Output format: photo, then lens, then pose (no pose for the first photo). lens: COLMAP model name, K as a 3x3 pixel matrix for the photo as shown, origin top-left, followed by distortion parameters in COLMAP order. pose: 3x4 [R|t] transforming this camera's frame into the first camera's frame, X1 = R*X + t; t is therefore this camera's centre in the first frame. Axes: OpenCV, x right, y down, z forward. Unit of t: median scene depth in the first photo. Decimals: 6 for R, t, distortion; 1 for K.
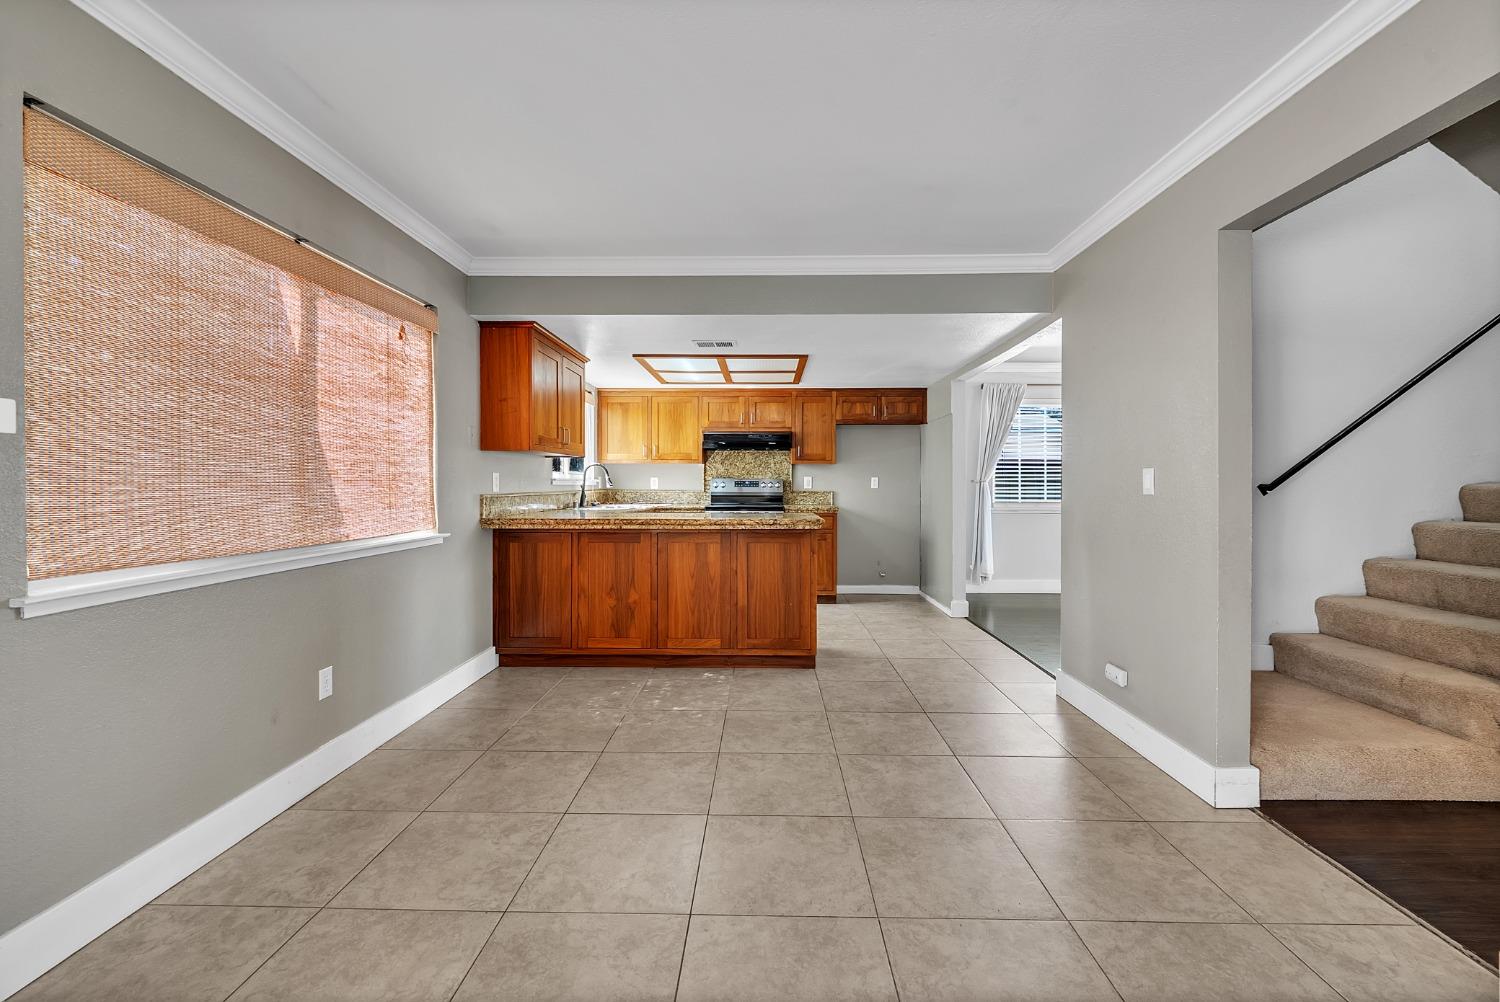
lens RADIAL K [[630.6, 0, 754.8], [0, 630.6, 489.9], [0, 0, 1]] dist [-0.001911, 0.000387]
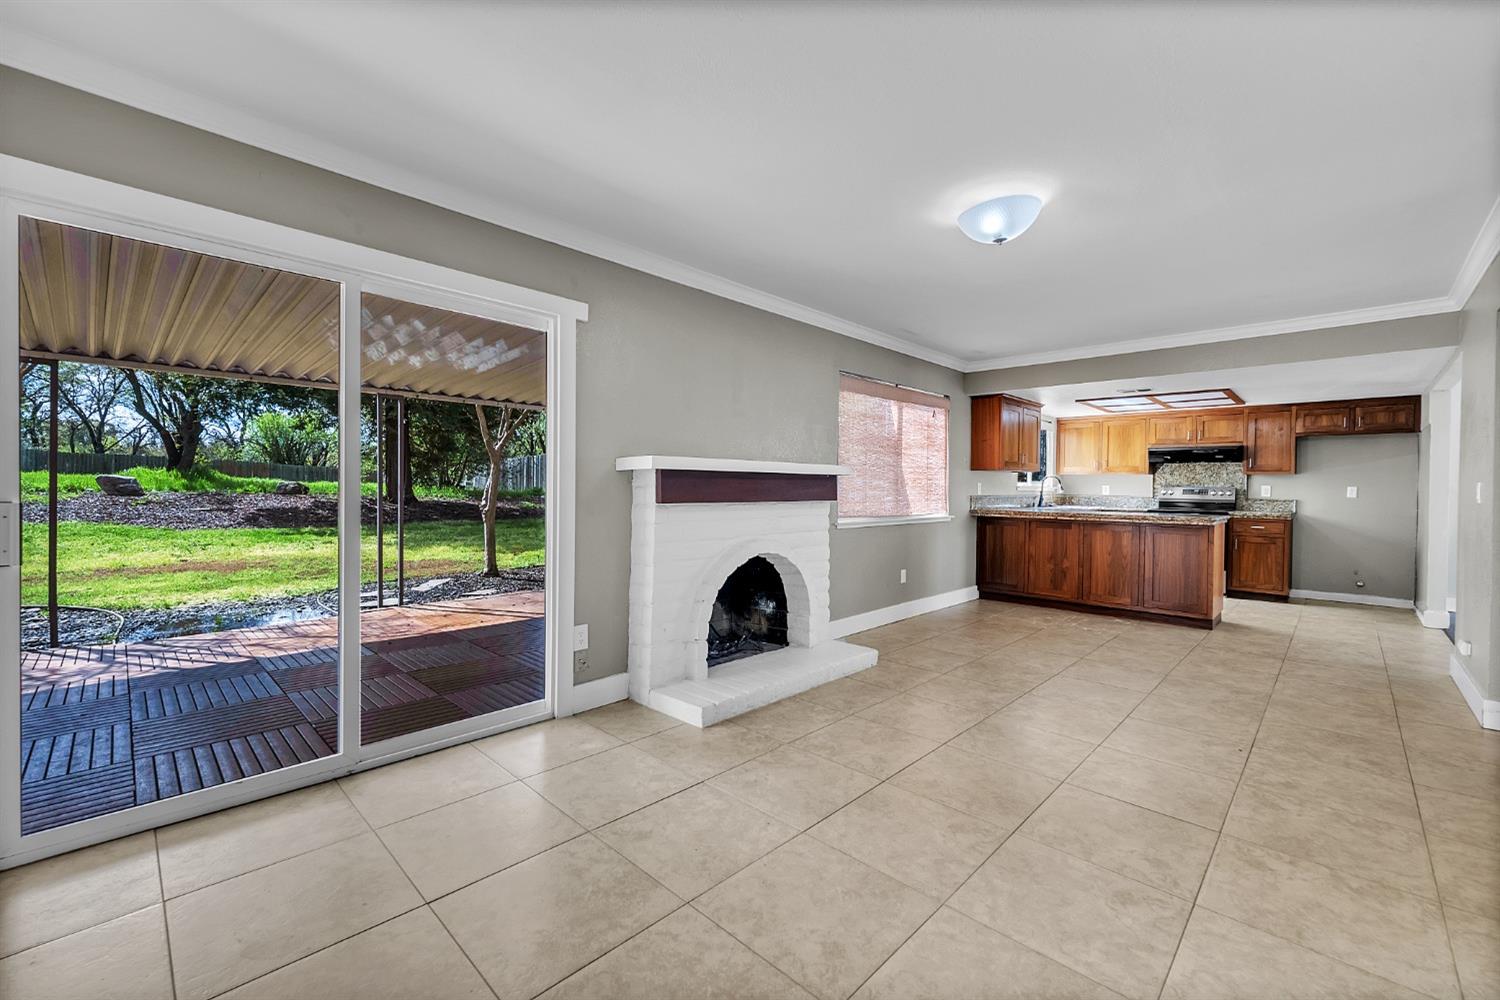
lens RADIAL K [[630.6, 0, 744.8], [0, 630.6, 490.2], [0, 0, 1]] dist [-0.001911, 0.000387]
pose [[0.733336, 0.010154, -0.679791, 0.295930], [-0.016235, 0.999865, -0.002579, 0.006374], [0.679673, 0.012927, 0.733401, -0.710986]]
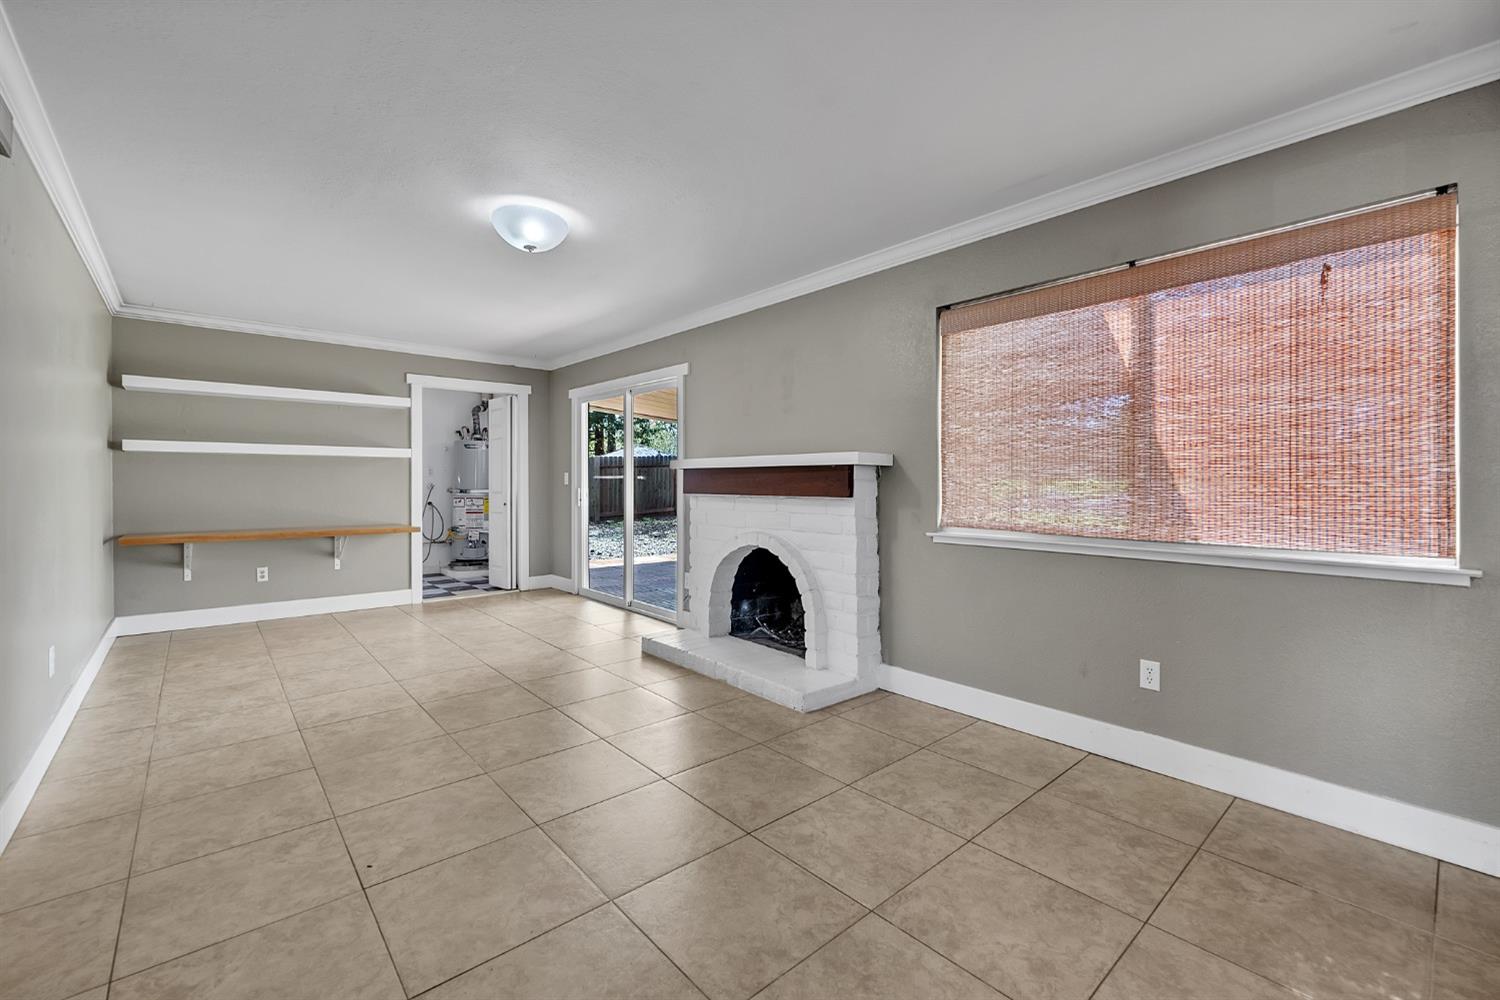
lens RADIAL K [[630.6, 0, 751.4], [0, 630.6, 483.2], [0, 0, 1]] dist [-0.001911, 0.000387]
pose [[-0.742346, -0.002863, -0.670010, 0.334504], [-0.010236, 0.999923, 0.007068, -0.006134], [0.669938, 0.012105, -0.742318, 0.889427]]
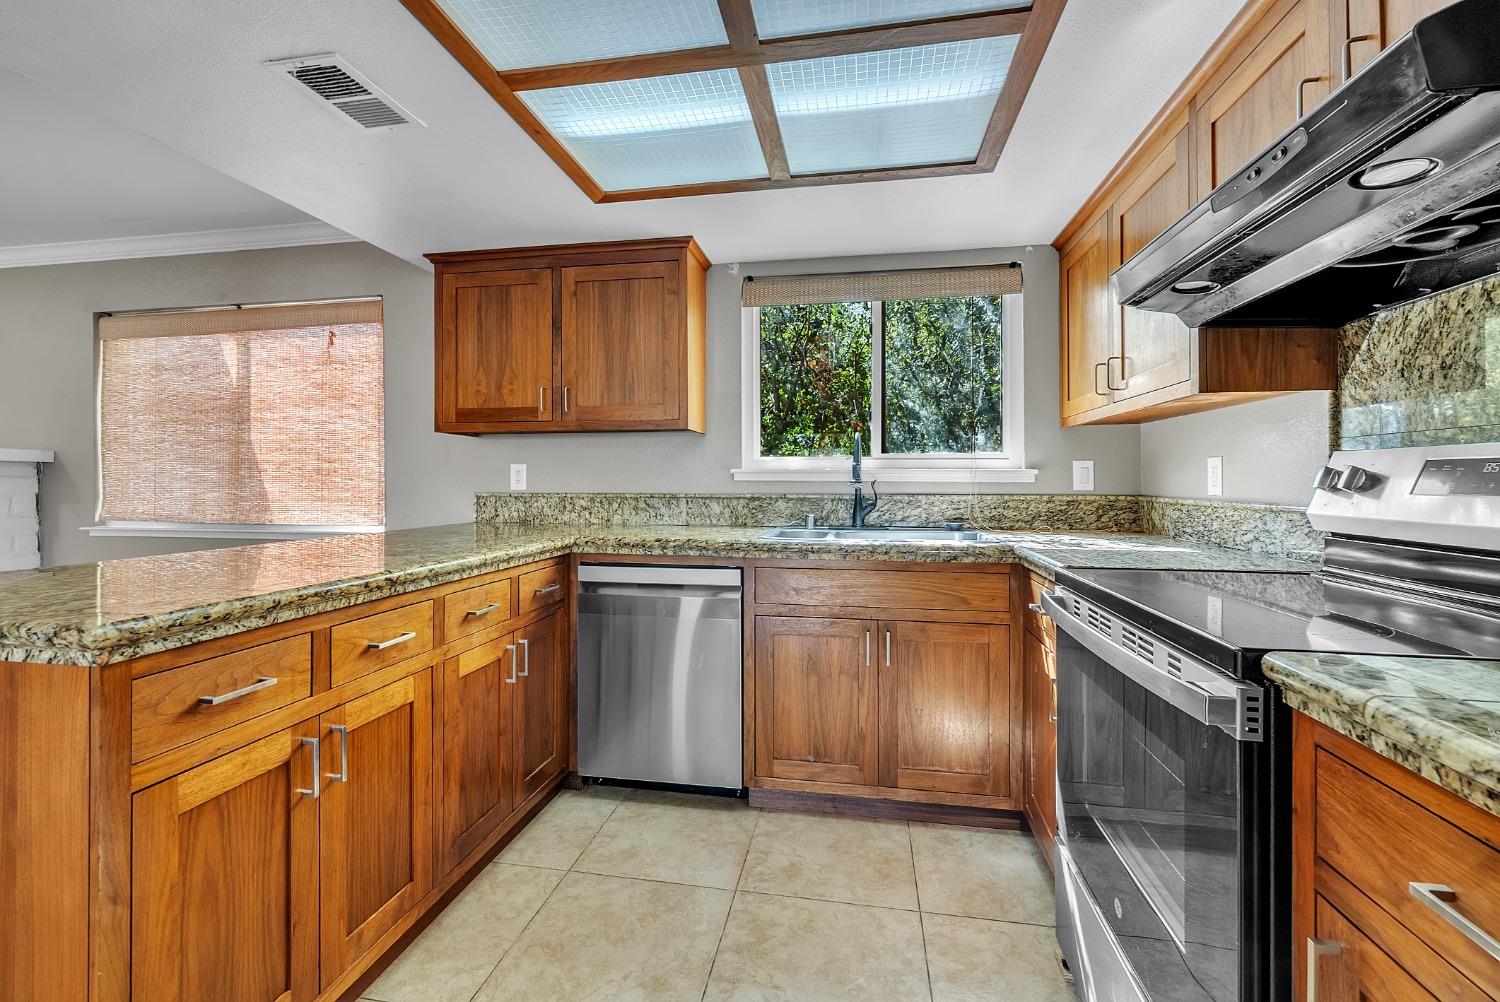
lens RADIAL K [[630.6, 0, 748.1], [0, 630.6, 477.3], [0, 0, 1]] dist [-0.001911, 0.000387]
pose [[-0.158877, -0.007443, -0.987270, 0.311819], [-0.010954, 0.999923, -0.005775, -0.011589], [0.987238, 0.009897, -0.158947, 1.516683]]
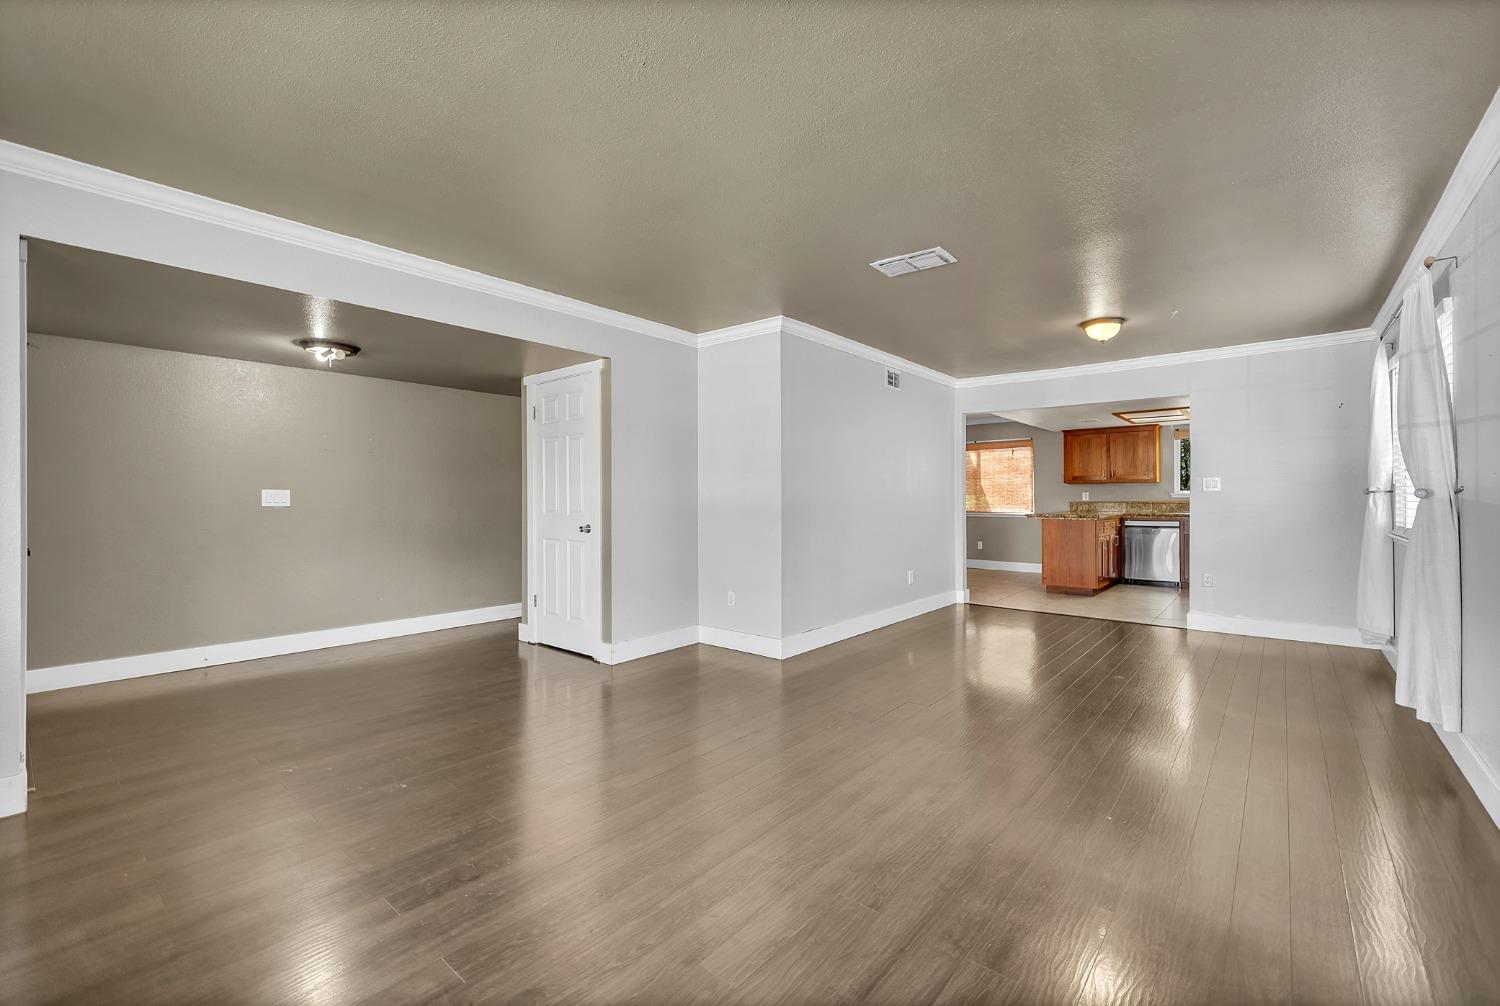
lens RADIAL K [[630.6, 0, 741.4], [0, 630.6, 497.7], [0, 0, 1]] dist [-0.001911, 0.000387]
pose [[-0.639850, -0.002049, -0.768497, 2.374588], [-0.007752, 0.999963, 0.003788, -0.007106], [0.768461, 0.008381, -0.639842, 1.647400]]
